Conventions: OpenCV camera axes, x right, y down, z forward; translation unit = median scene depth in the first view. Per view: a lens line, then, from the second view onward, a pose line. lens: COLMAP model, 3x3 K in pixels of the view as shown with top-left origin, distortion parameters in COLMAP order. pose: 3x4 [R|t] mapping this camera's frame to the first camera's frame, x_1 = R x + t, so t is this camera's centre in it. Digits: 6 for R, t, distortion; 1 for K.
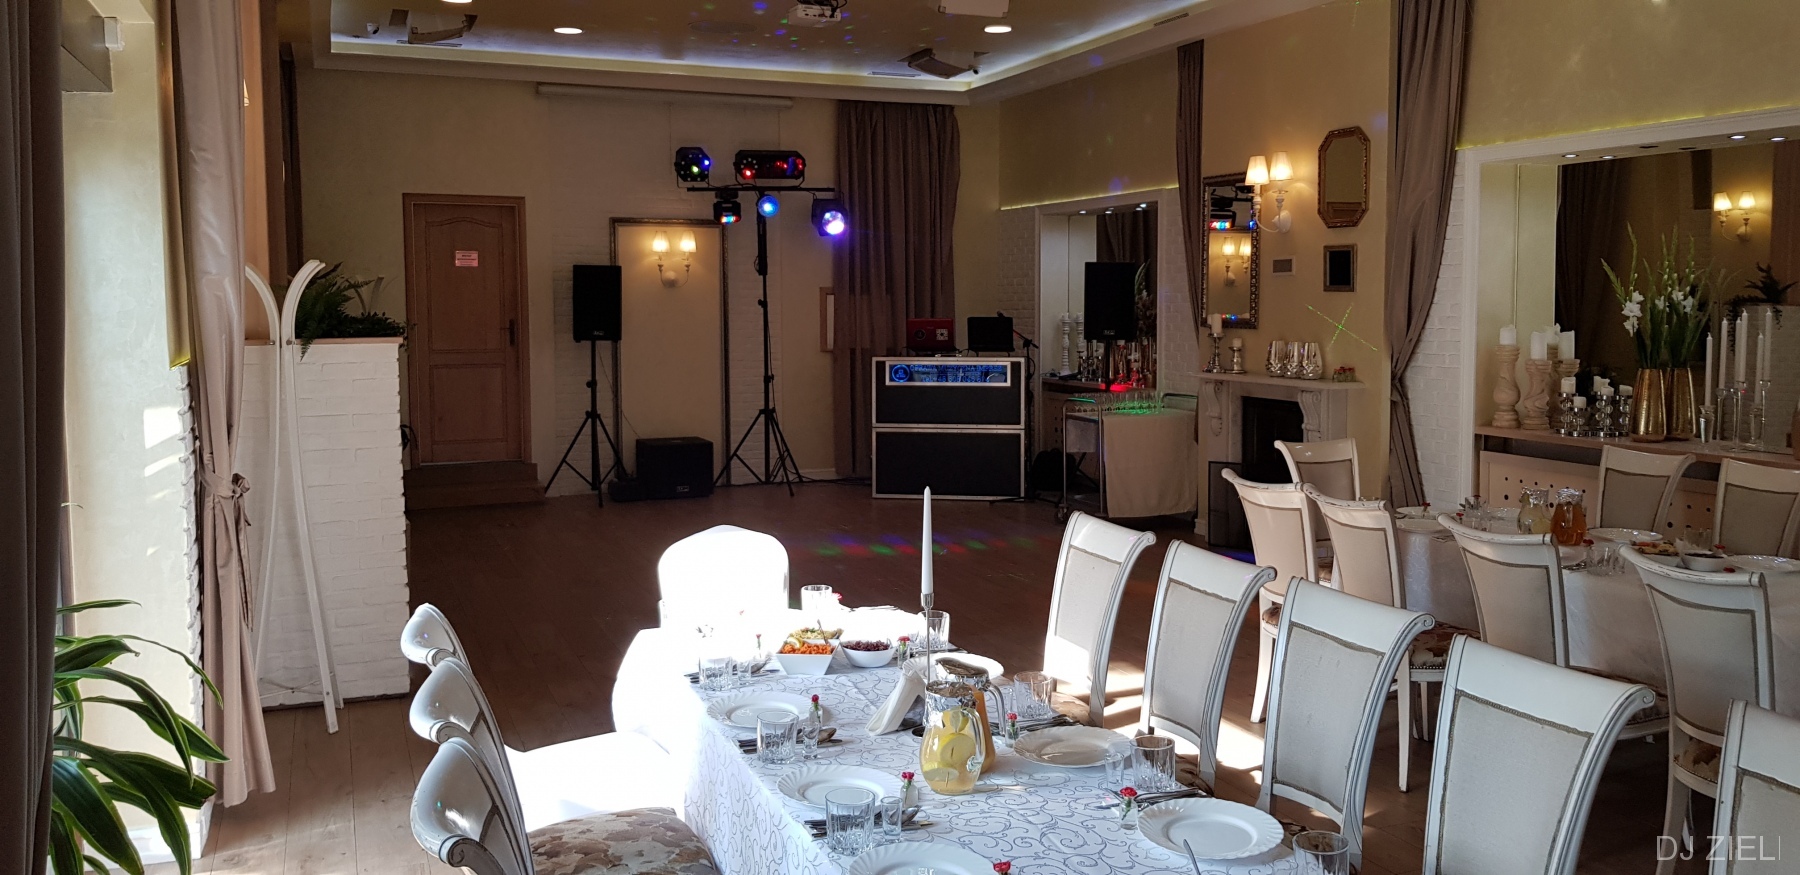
lens RADIAL K [[1390.3, 0, 892.1], [0, 1390.3, 407.8], [0, 0, 1]] dist [0.119712, -0.257180]
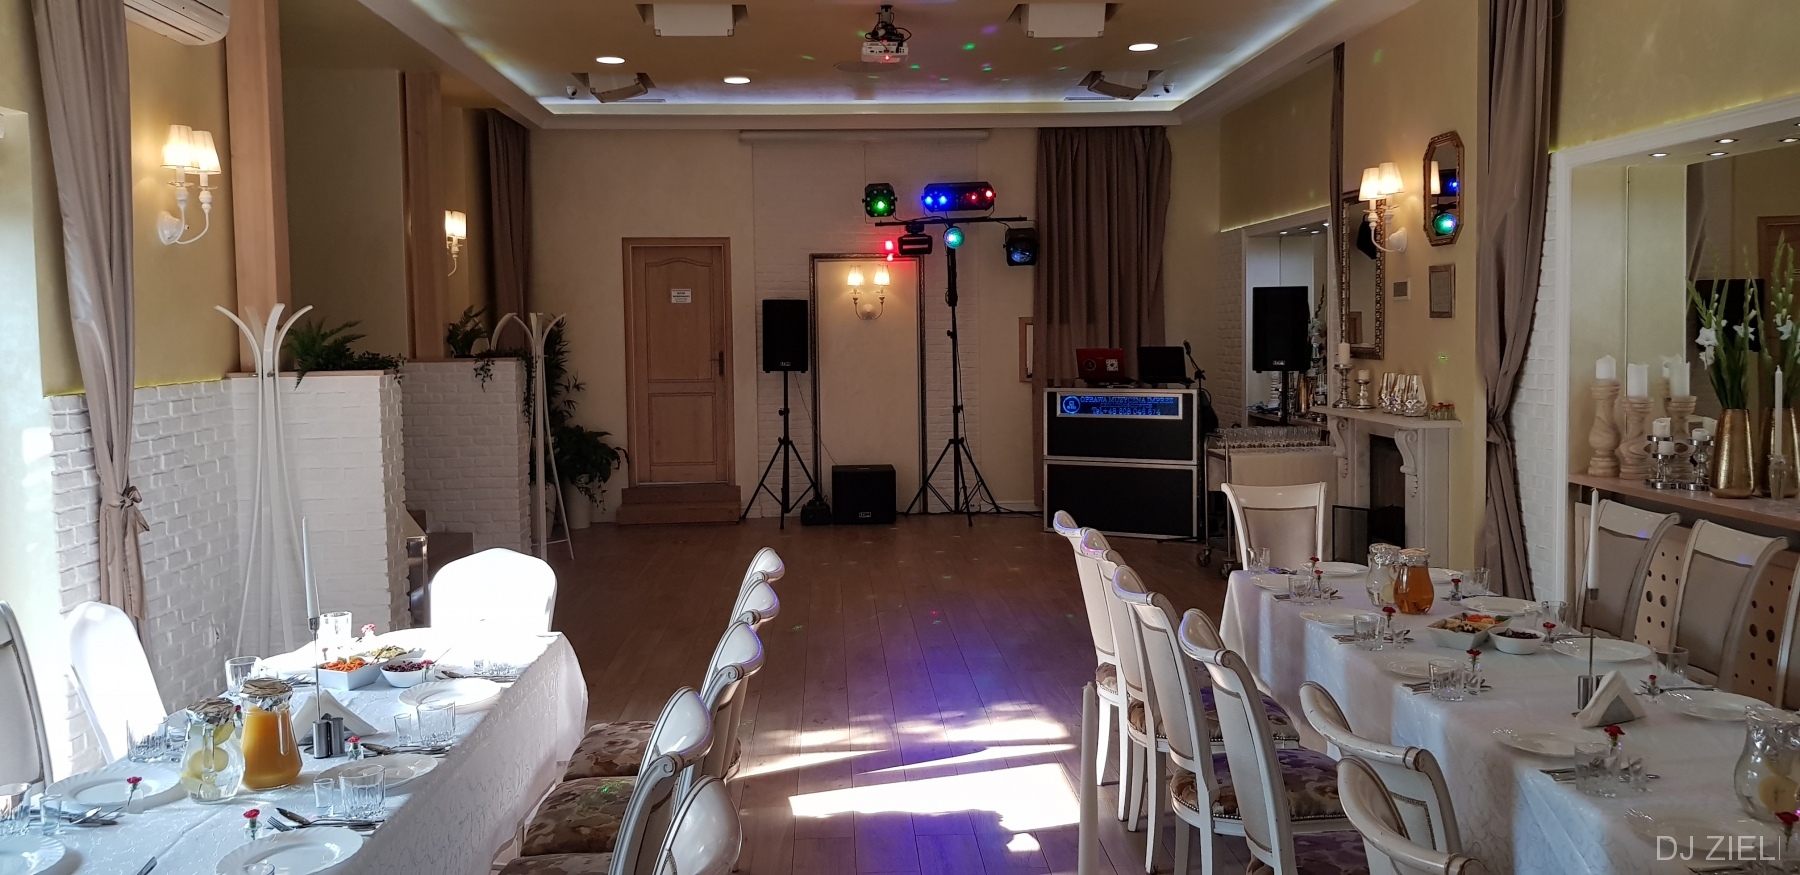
lens RADIAL K [[1390.3, 0, 892.1], [0, 1390.3, 407.8], [0, 0, 1]] dist [0.119712, -0.257180]
pose [[0.942675, 0.010165, -0.333556, 0.215618], [-0.016942, 0.999705, -0.017416, -0.003542], [0.333281, 0.022069, 0.942569, 0.039452]]
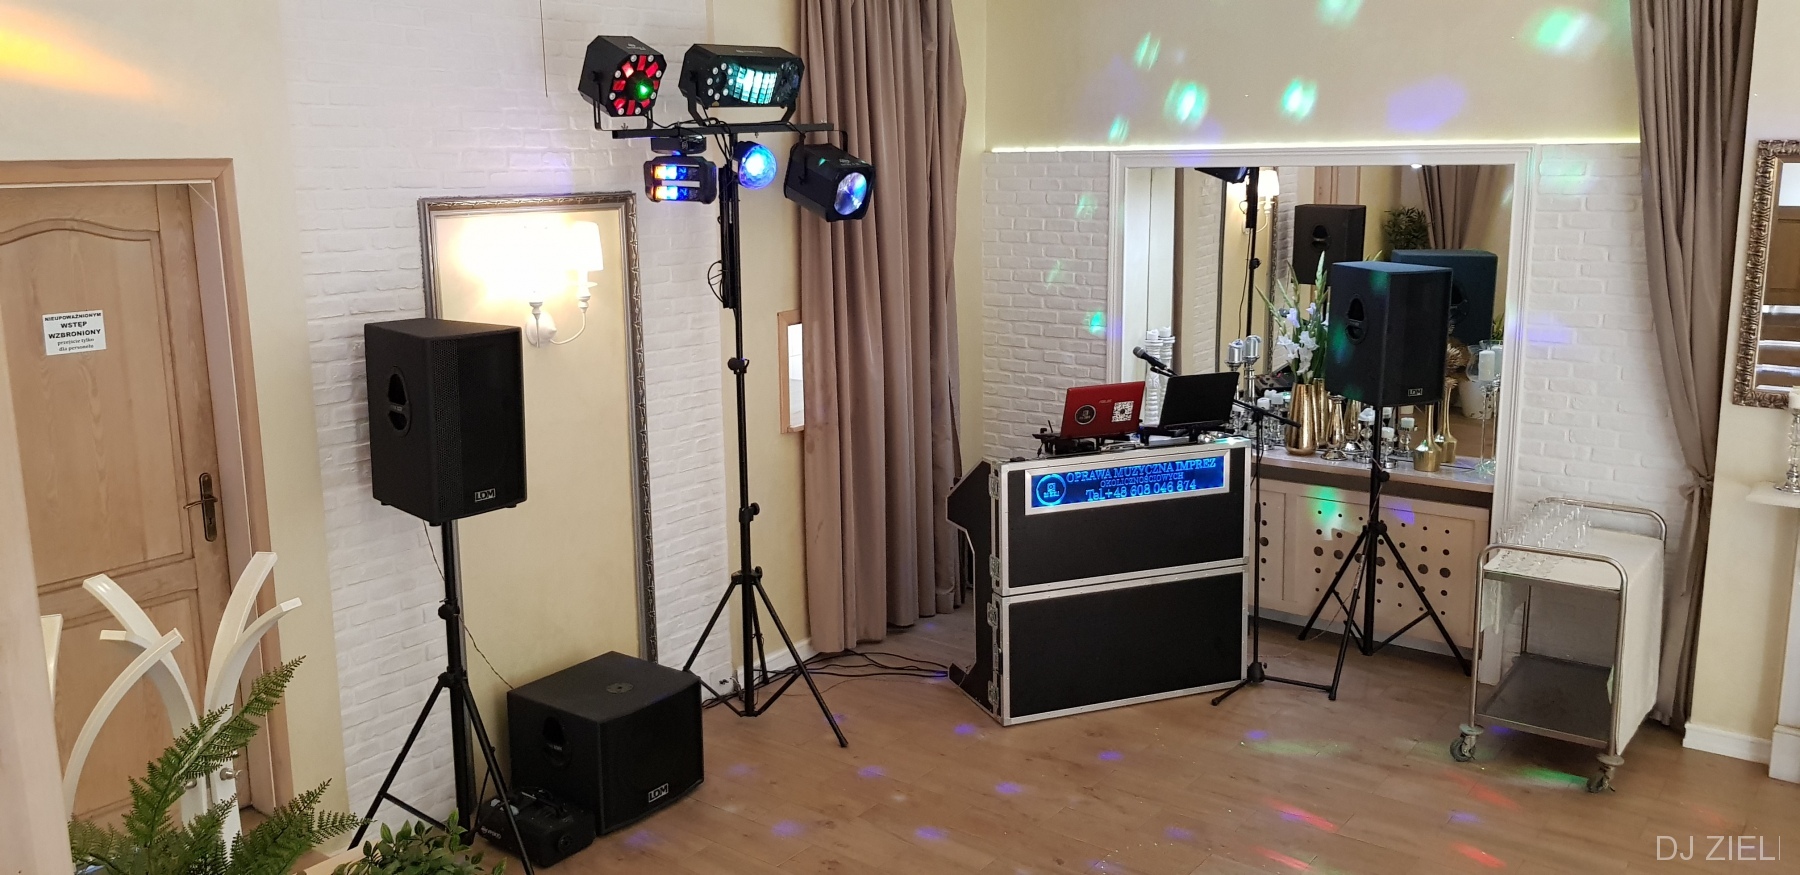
lens RADIAL K [[1390.3, 0, 892.1], [0, 1390.3, 407.8], [0, 0, 1]] dist [0.119712, -0.257180]
pose [[0.860118, -0.099435, 0.500310, -0.310406], [0.050364, 0.992578, 0.110687, -0.118599], [-0.507603, -0.070006, 0.858742, 0.586103]]
